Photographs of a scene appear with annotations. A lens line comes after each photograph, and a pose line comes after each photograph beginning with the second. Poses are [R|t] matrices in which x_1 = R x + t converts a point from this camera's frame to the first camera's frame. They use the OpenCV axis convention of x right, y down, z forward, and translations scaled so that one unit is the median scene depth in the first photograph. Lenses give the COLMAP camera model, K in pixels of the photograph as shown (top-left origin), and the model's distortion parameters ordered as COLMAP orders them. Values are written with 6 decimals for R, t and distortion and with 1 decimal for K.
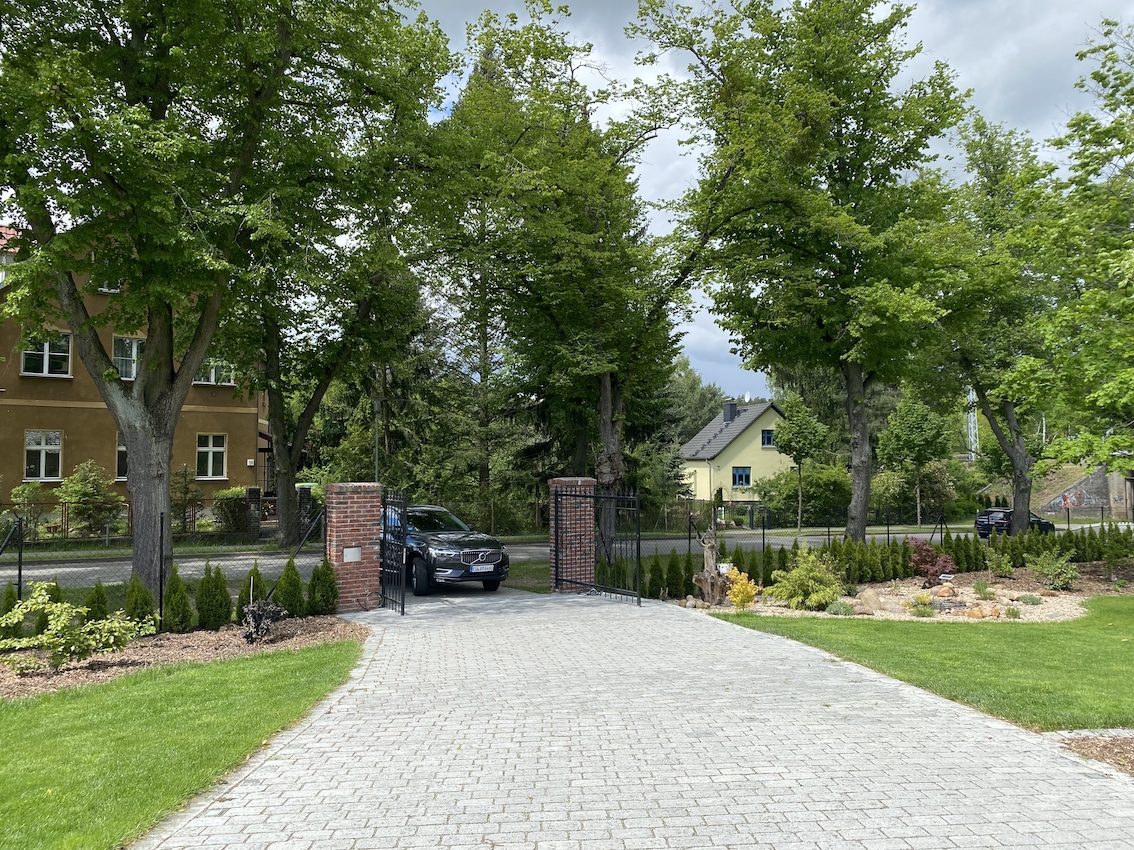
lens RADIAL K [[867.9, 0, 564.4], [0, 867.9, 432.5], [0, 0, 1]] dist [0.039649, -0.042520]
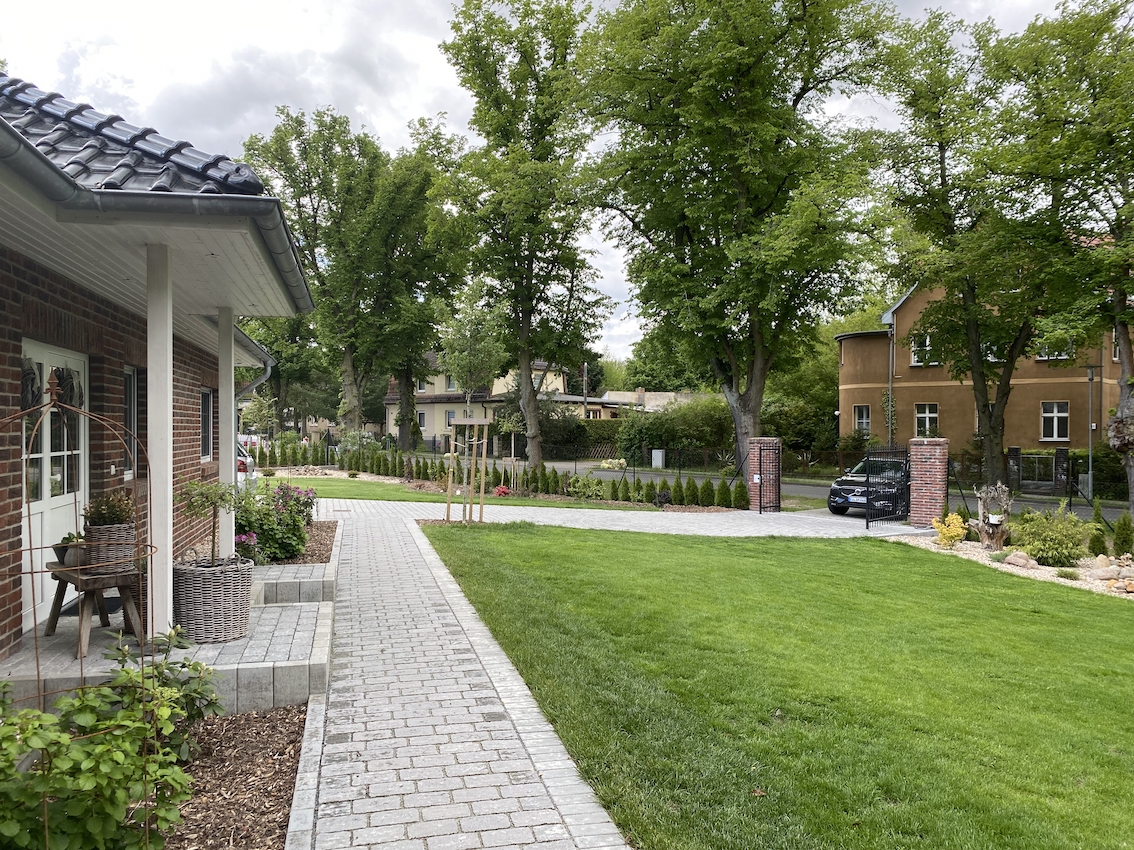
lens RADIAL K [[867.9, 0, 564.4], [0, 867.9, 432.5], [0, 0, 1]] dist [0.039649, -0.042520]
pose [[0.224485, 0.007774, -0.974447, 1.109517], [0.032137, 0.999365, 0.015376, 0.007497], [0.973948, -0.034767, 0.224092, 0.196494]]
